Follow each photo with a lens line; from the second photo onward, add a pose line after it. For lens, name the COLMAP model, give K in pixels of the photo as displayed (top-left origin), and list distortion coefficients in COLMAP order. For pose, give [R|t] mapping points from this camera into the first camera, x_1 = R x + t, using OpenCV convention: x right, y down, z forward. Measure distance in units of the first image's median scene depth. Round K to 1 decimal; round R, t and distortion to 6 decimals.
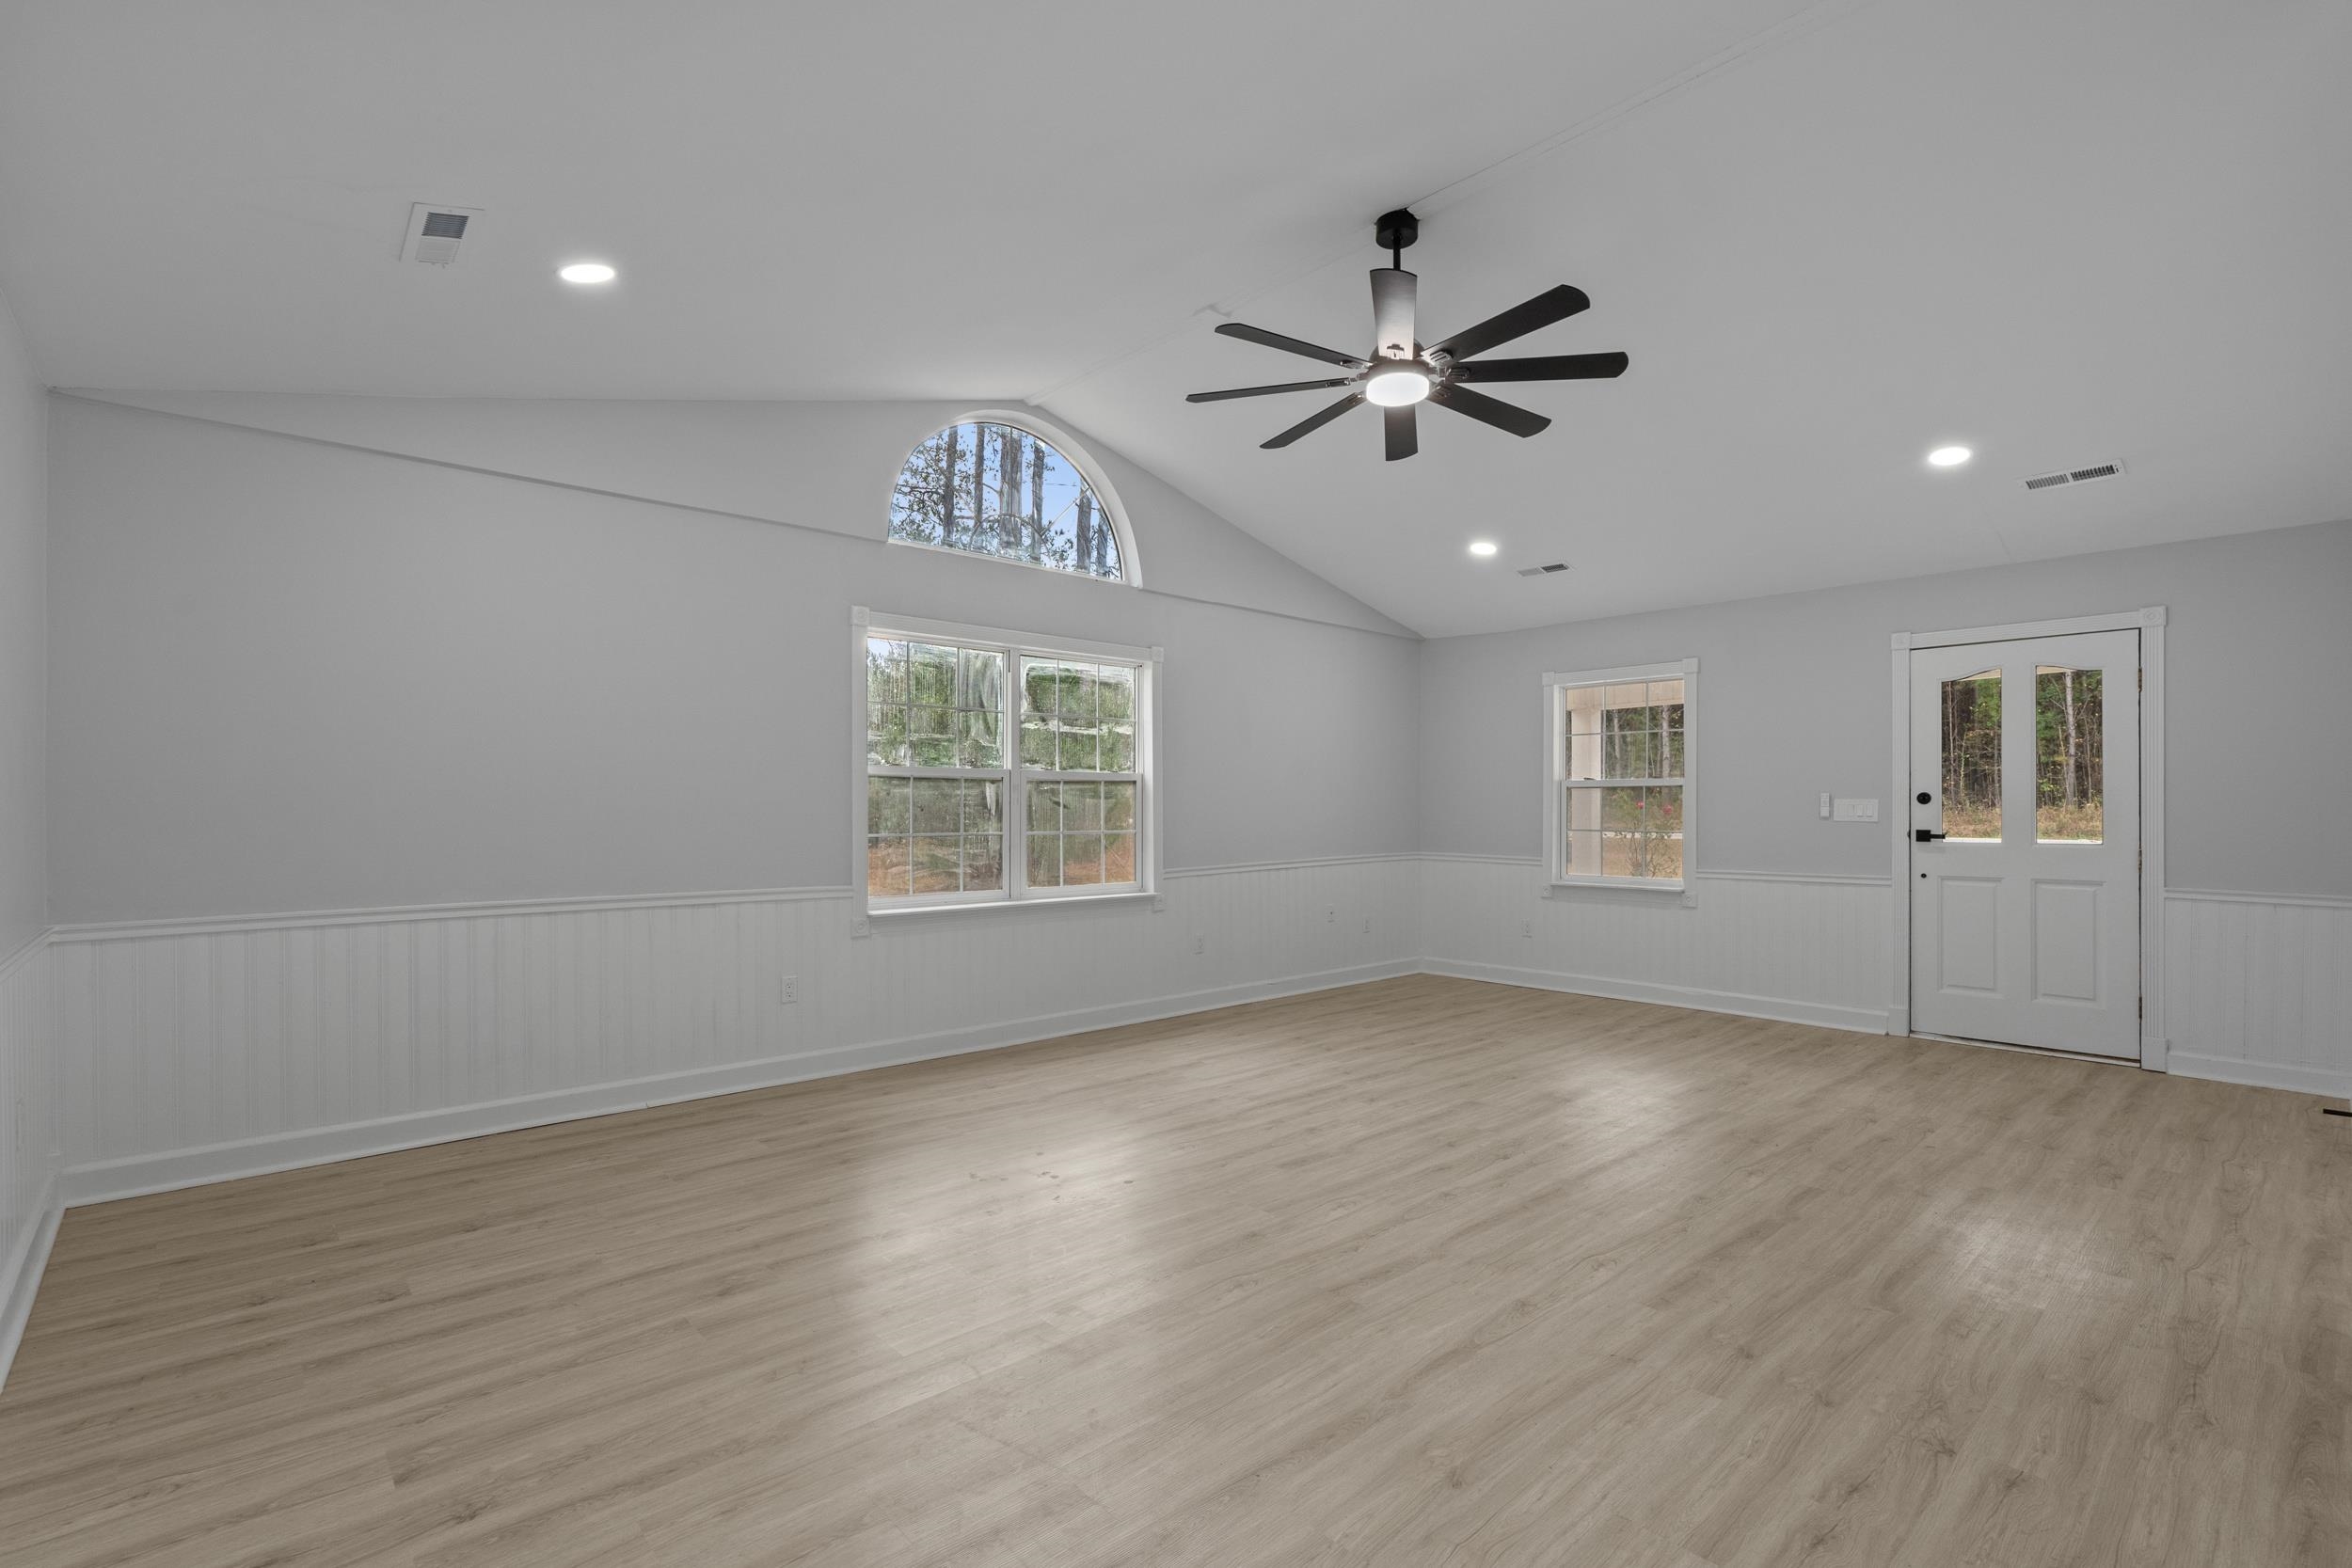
lens RADIAL K [[1057.4, 0, 1185.6], [0, 1057.4, 792.3], [0, 0, 1]] dist [-0.001323, 0.000424]
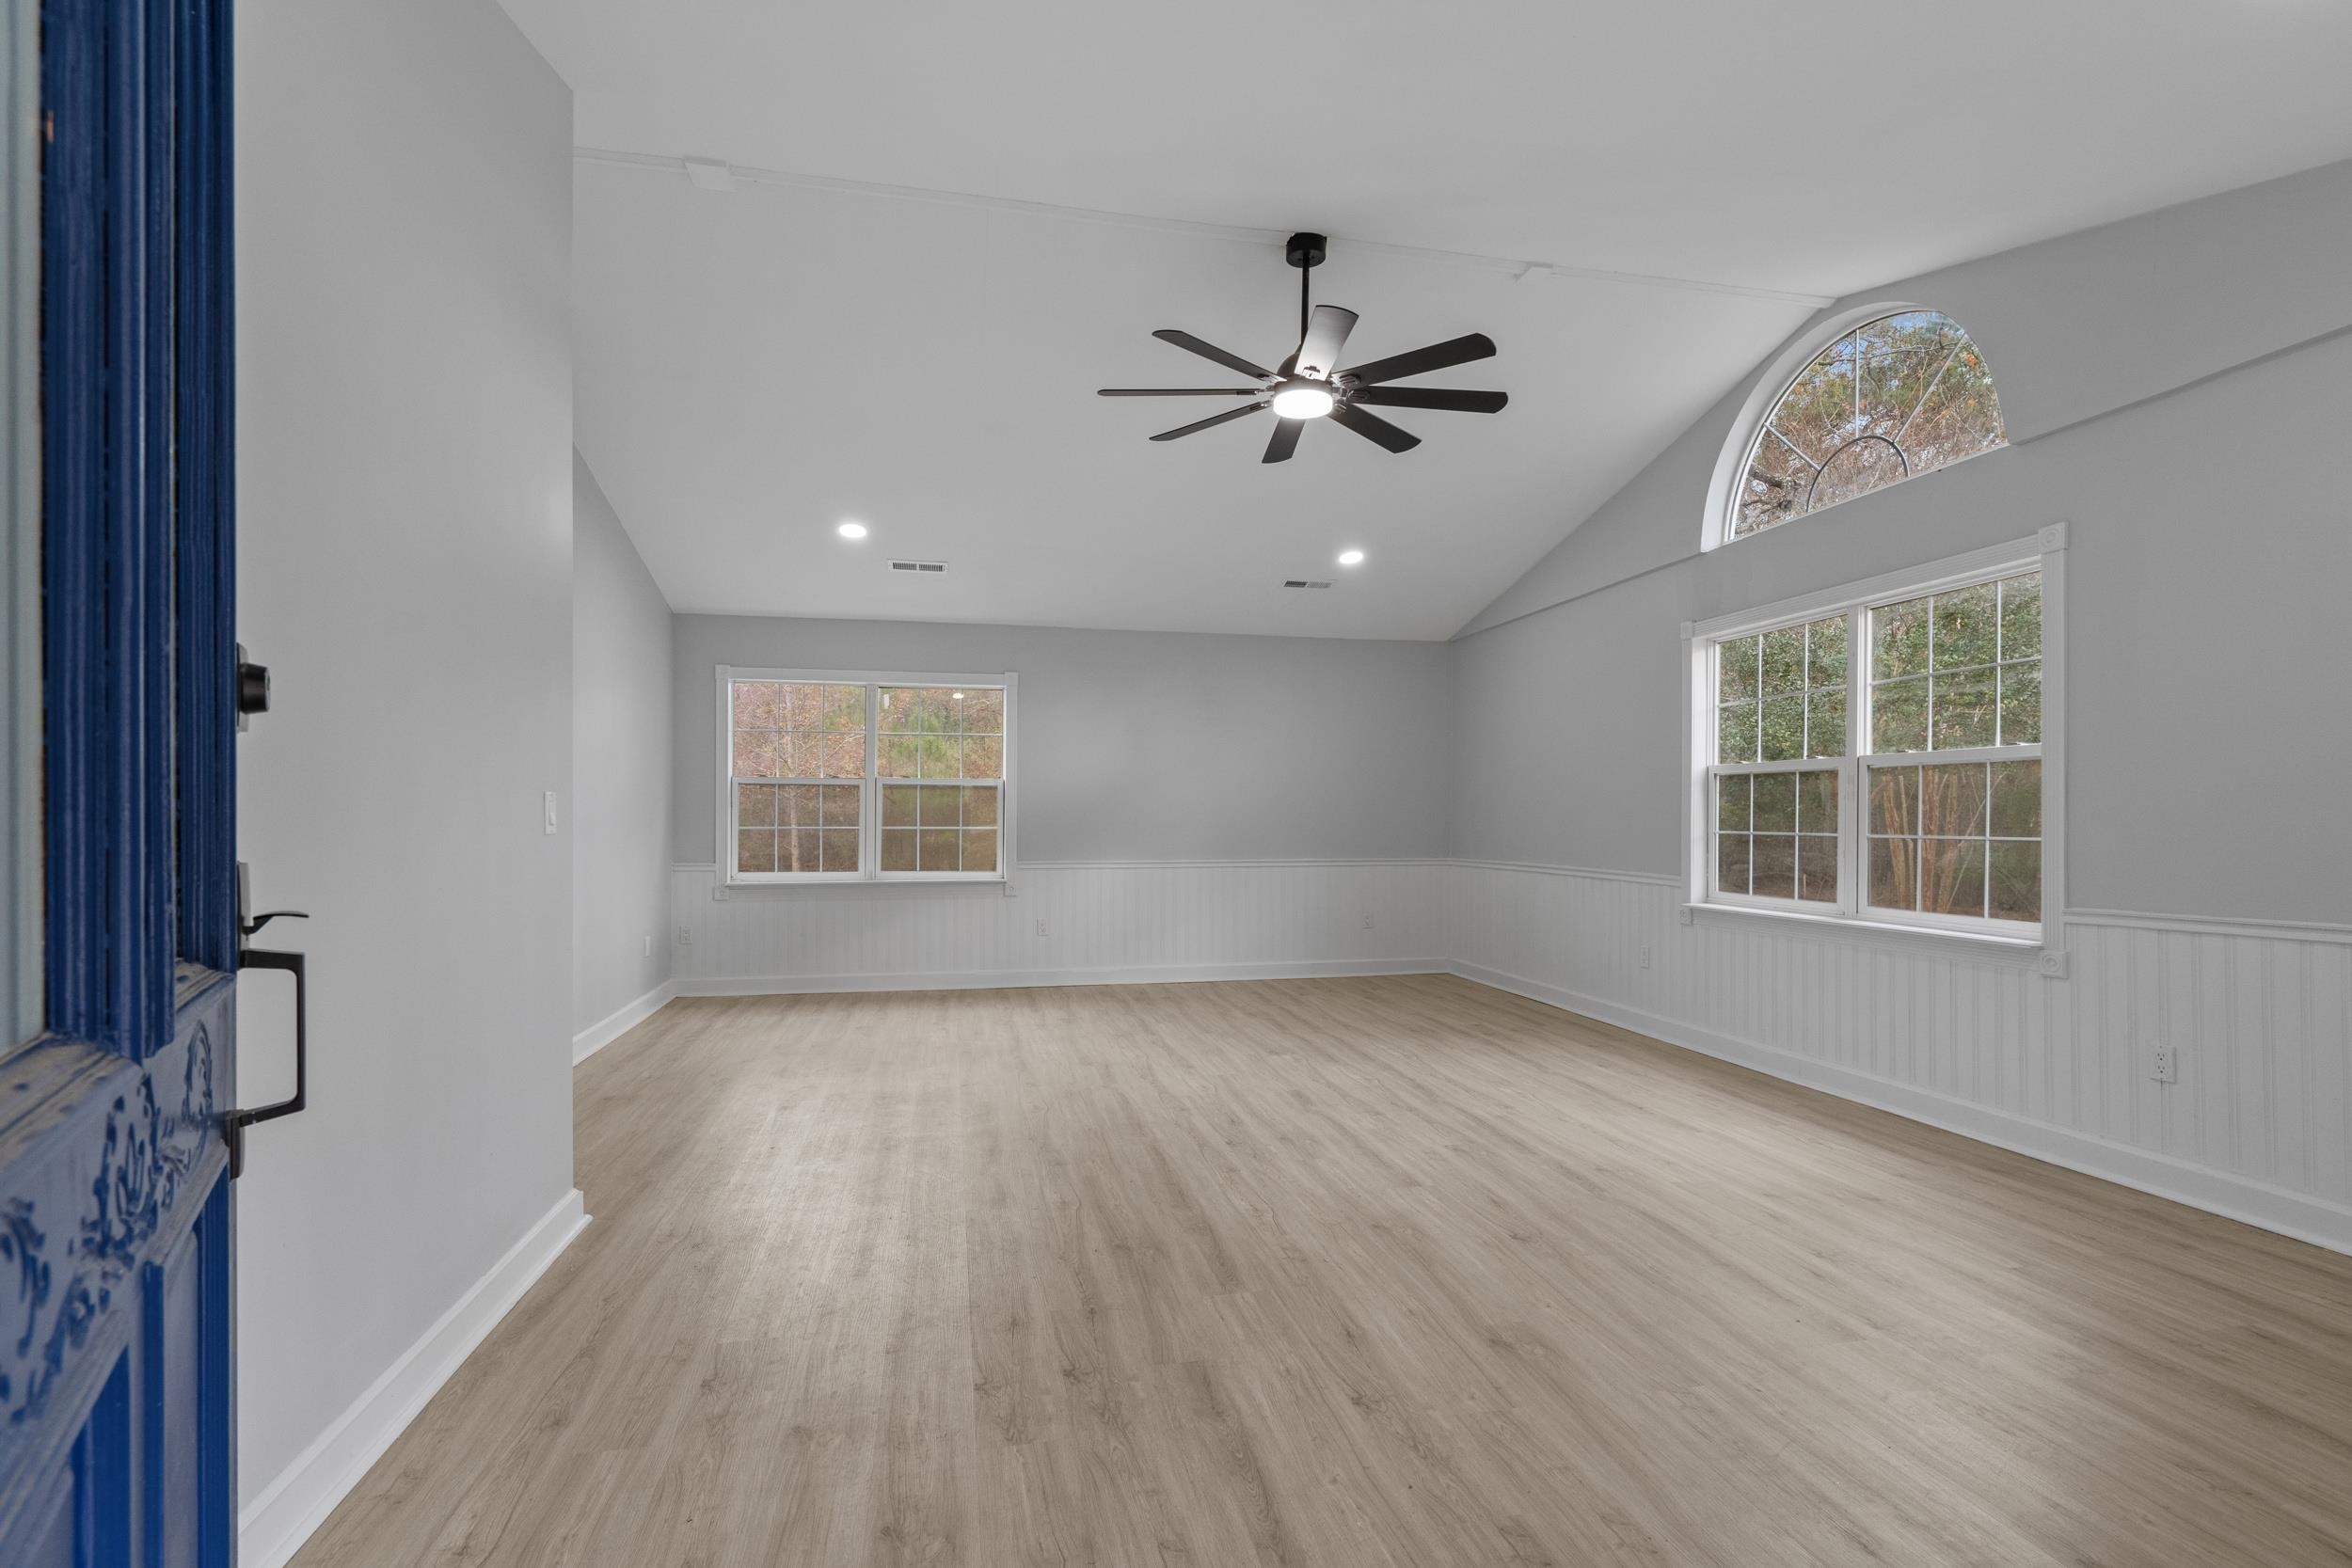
lens RADIAL K [[1083.6, 0, 1167.6], [0, 1083.6, 829.2], [0, 0, 1]] dist [-0.000390, 0.000266]
pose [[-0.516641, 0.008525, -0.856159, 1.156022], [0.013239, 0.999910, 0.001967, 0.037642], [0.856100, -0.010319, -0.516708, 1.407212]]
